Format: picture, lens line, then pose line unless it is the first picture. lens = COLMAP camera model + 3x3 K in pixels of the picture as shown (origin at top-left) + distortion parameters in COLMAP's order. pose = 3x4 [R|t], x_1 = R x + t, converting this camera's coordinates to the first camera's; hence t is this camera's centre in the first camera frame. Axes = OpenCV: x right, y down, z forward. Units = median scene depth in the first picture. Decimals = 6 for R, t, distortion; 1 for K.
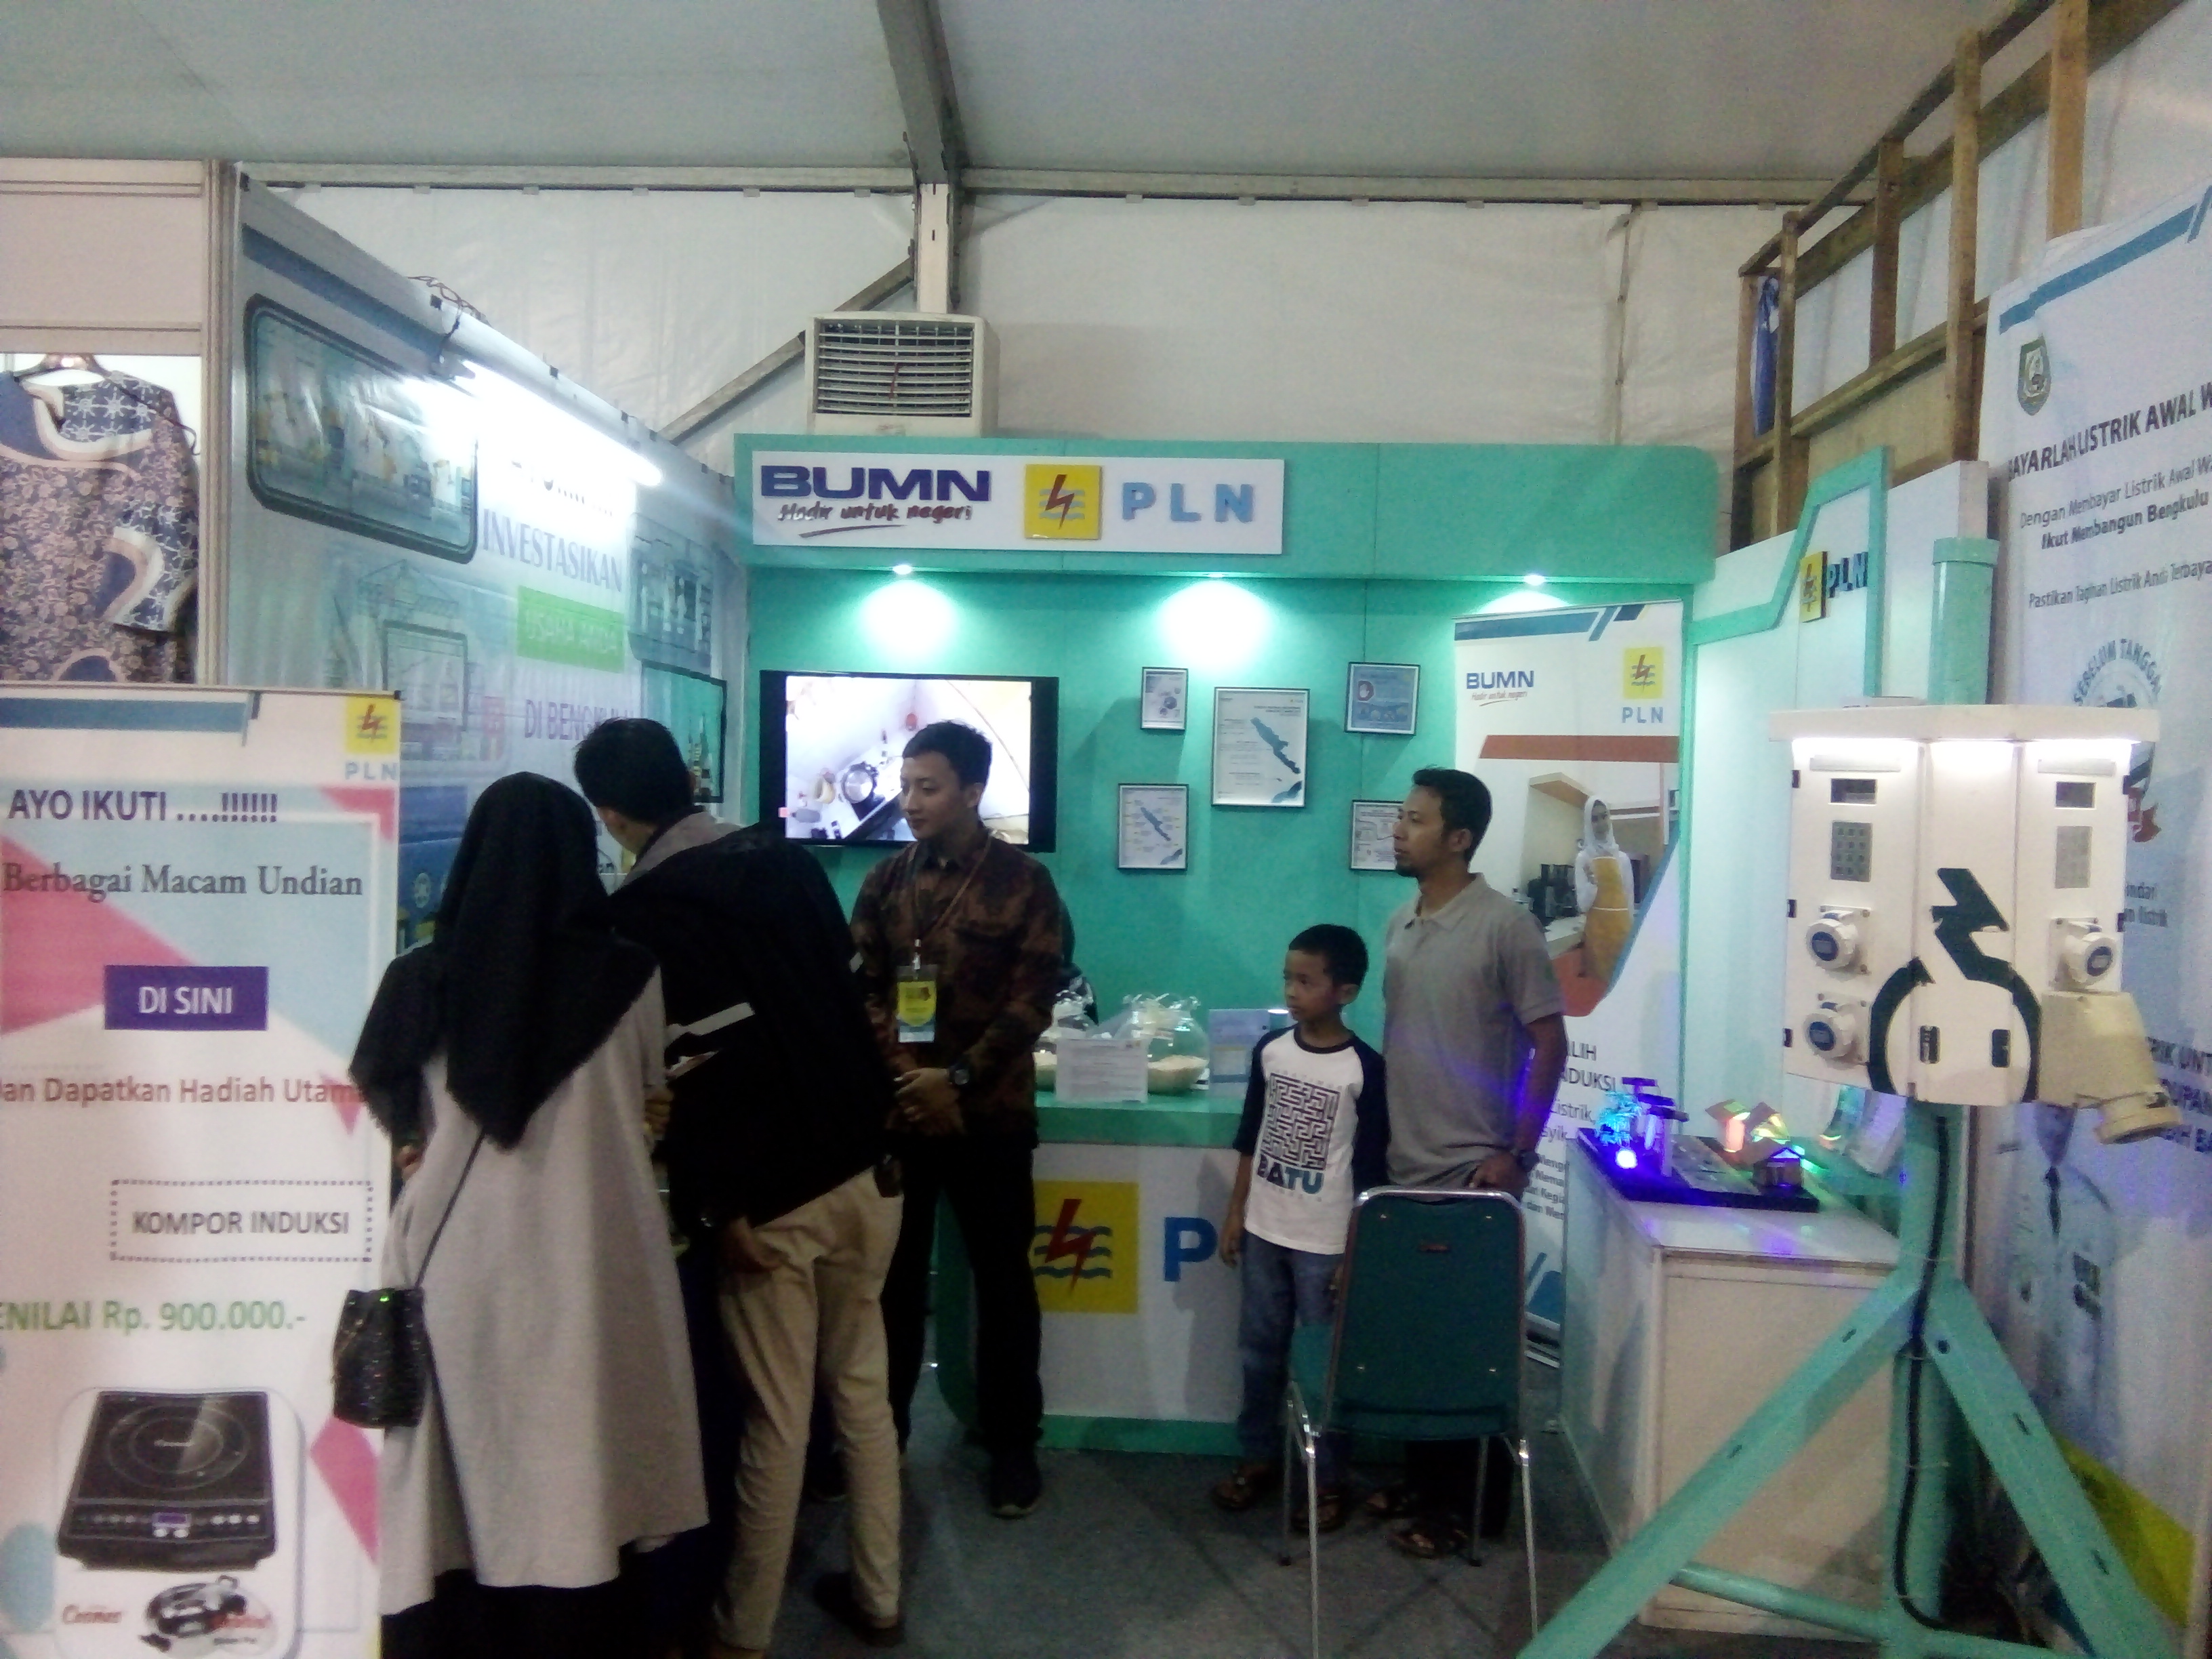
lens RADIAL K [[1824.1, 0, 1109.3], [0, 1824.1, 826.5], [0, 0, 1]] dist [0.027847, -0.020315]
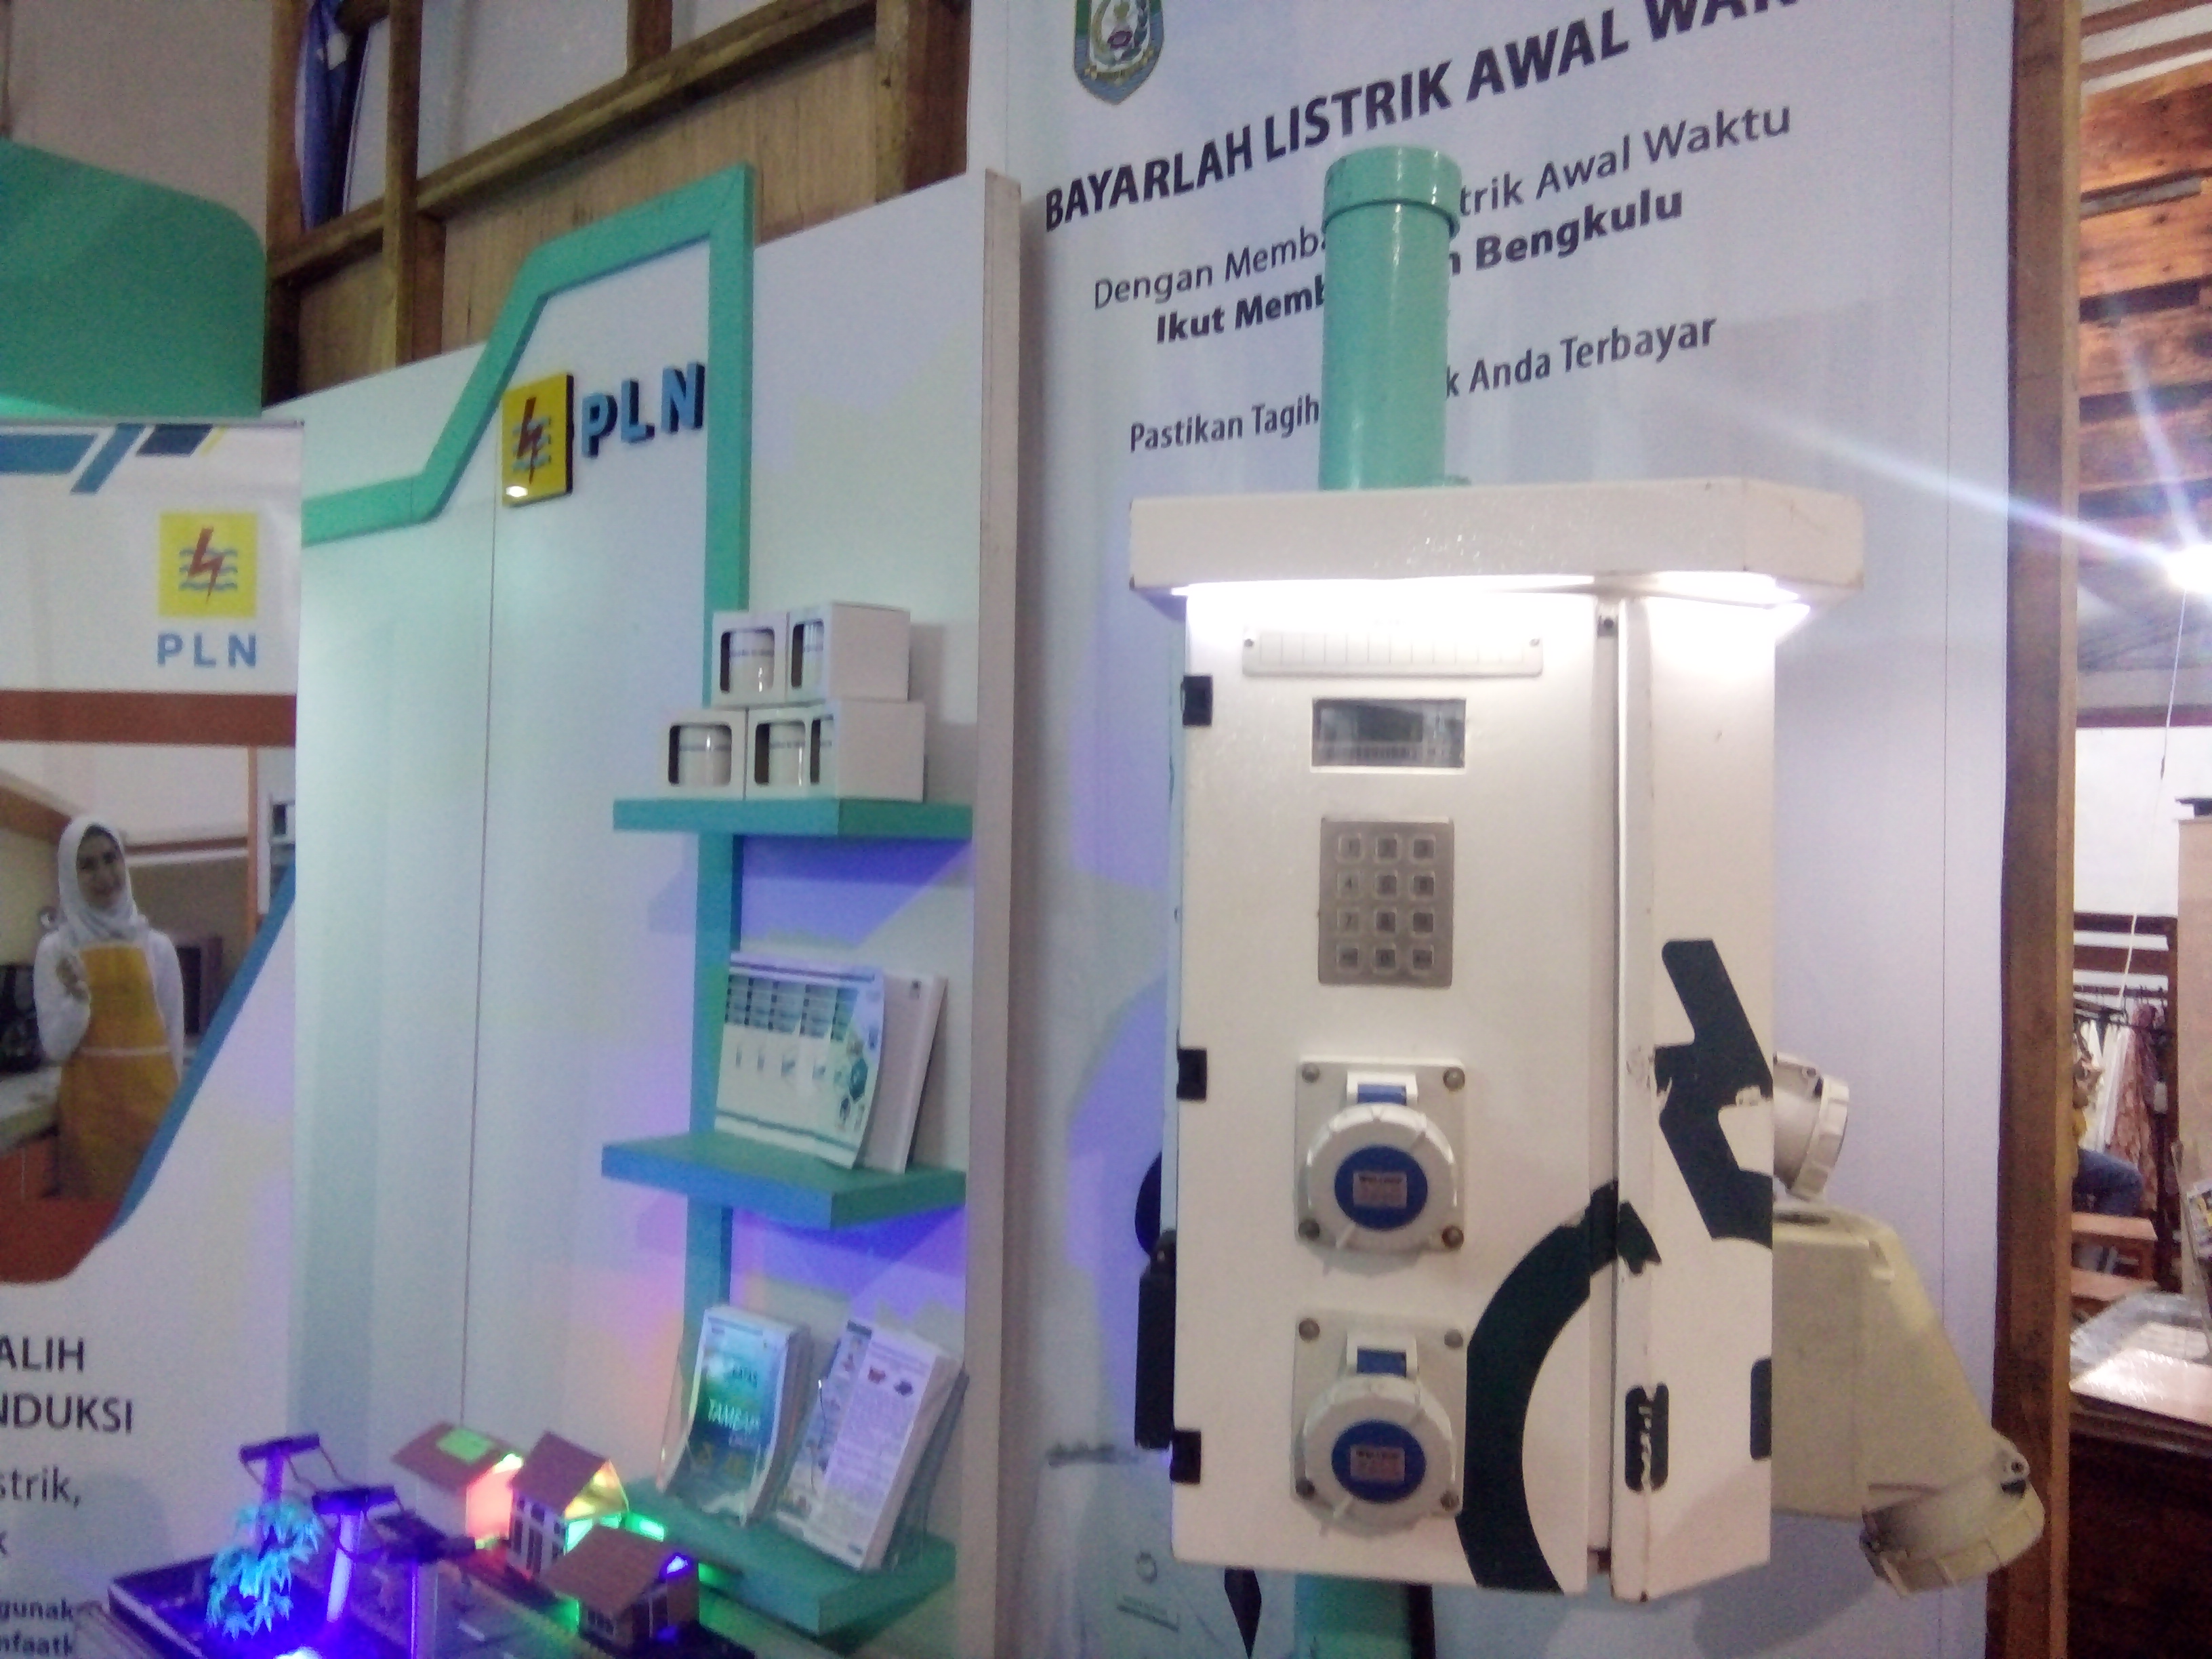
lens RADIAL K [[1824.1, 0, 1107.9], [0, 1824.1, 823.2], [0, 0, 1]] dist [0.027847, -0.020315]
pose [[0.626161, 0.010292, 0.779626, 0.063974], [0.019976, 0.999373, -0.029237, 0.004833], [-0.779438, 0.033881, 0.625563, 0.541554]]
